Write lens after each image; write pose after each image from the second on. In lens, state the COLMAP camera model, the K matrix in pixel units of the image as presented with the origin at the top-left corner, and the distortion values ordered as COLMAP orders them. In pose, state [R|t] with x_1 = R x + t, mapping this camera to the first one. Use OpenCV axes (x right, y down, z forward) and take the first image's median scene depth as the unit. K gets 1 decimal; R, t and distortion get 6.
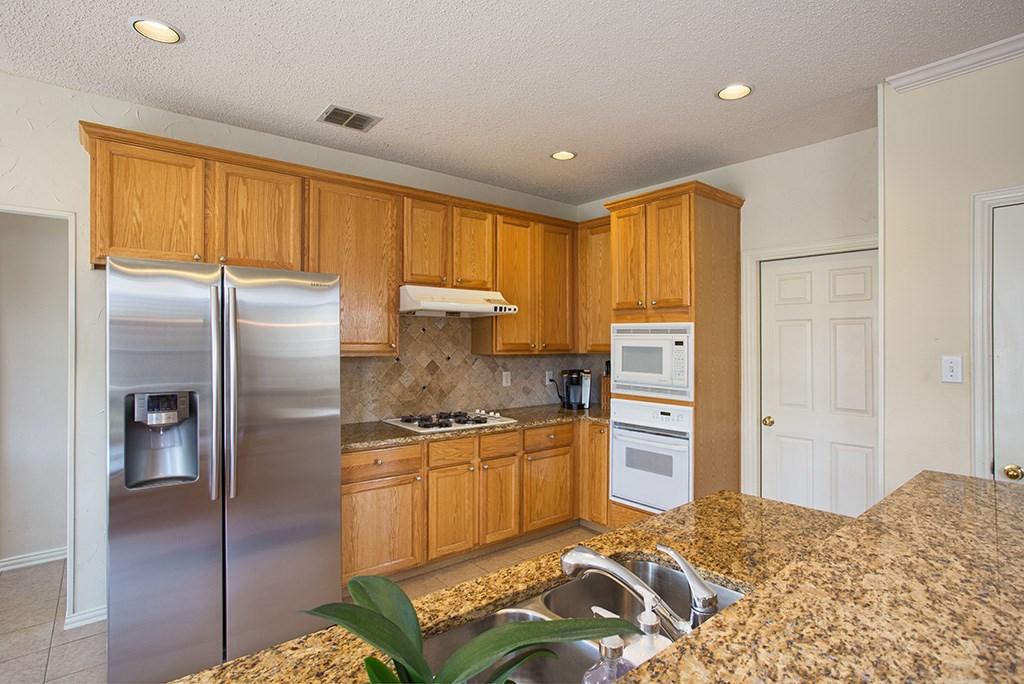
lens RADIAL K [[508.7, 0, 516.8], [0, 508.7, 342.1], [0, 0, 1]] dist [-0.075997, 0.034713]
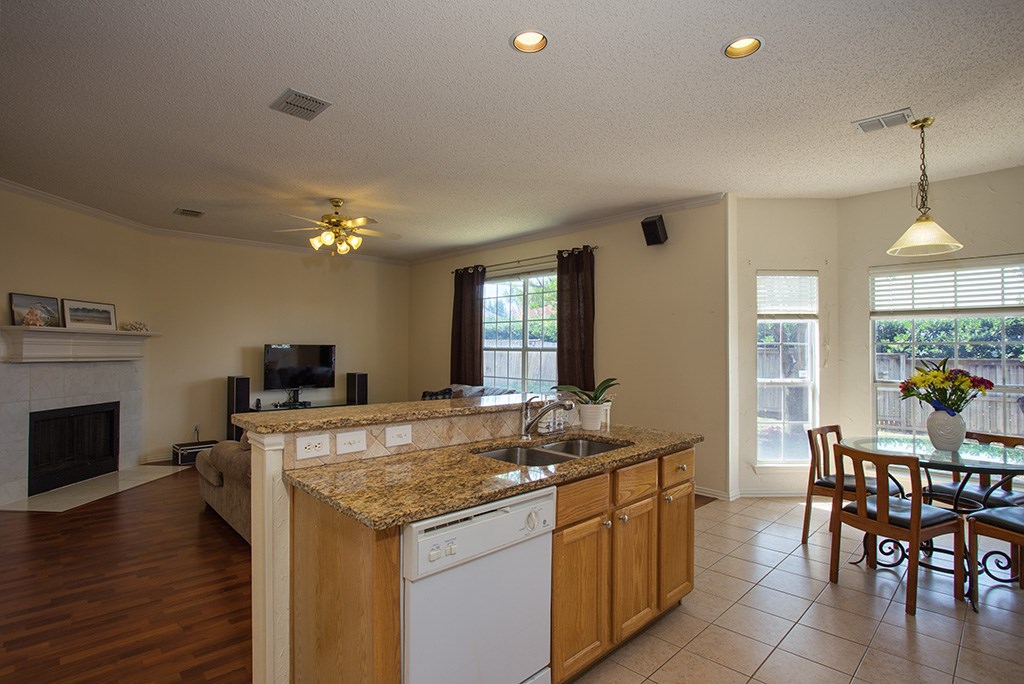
lens RADIAL K [[516.0, 0, 512.0], [0, 516.0, 342.0], [0, 0, 1]] dist [-0.029492, -0.000104]
pose [[-0.996774, -0.008161, -0.079848, 0.171642], [-0.006655, 0.999795, -0.019115, 0.042995], [0.079987, -0.018522, -0.996624, 0.994264]]
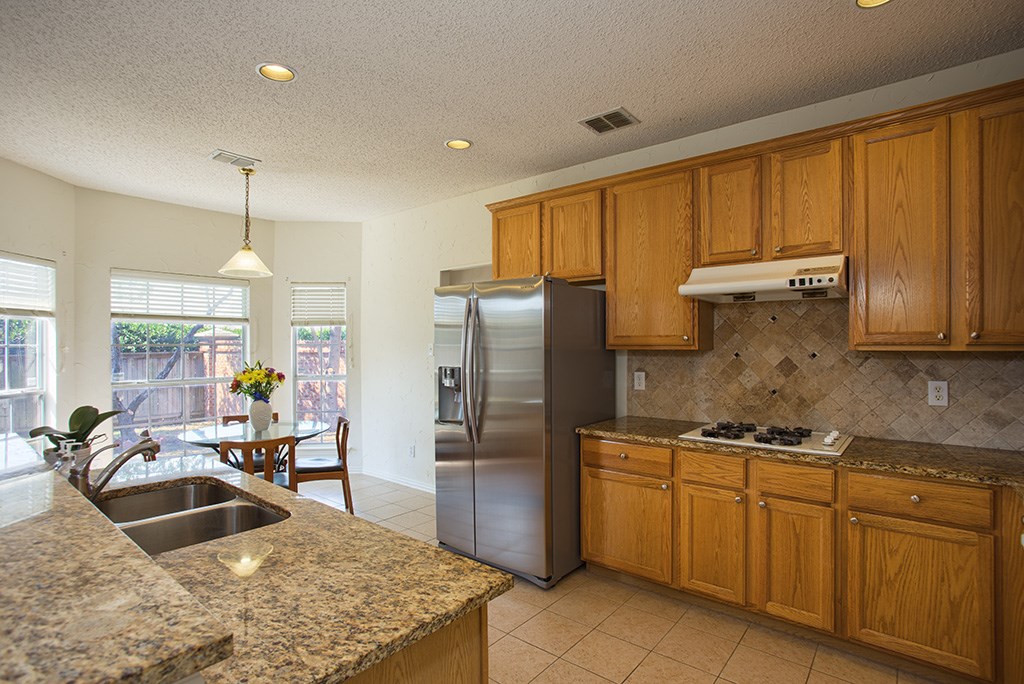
lens RADIAL K [[508.7, 0, 516.8], [0, 508.7, 342.1], [0, 0, 1]] dist [-0.075997, 0.034713]
pose [[0.201300, -0.008574, -0.979492, 0.573350], [0.002877, 0.999963, -0.008162, 0.020706], [0.979525, -0.001174, 0.201317, 0.523396]]
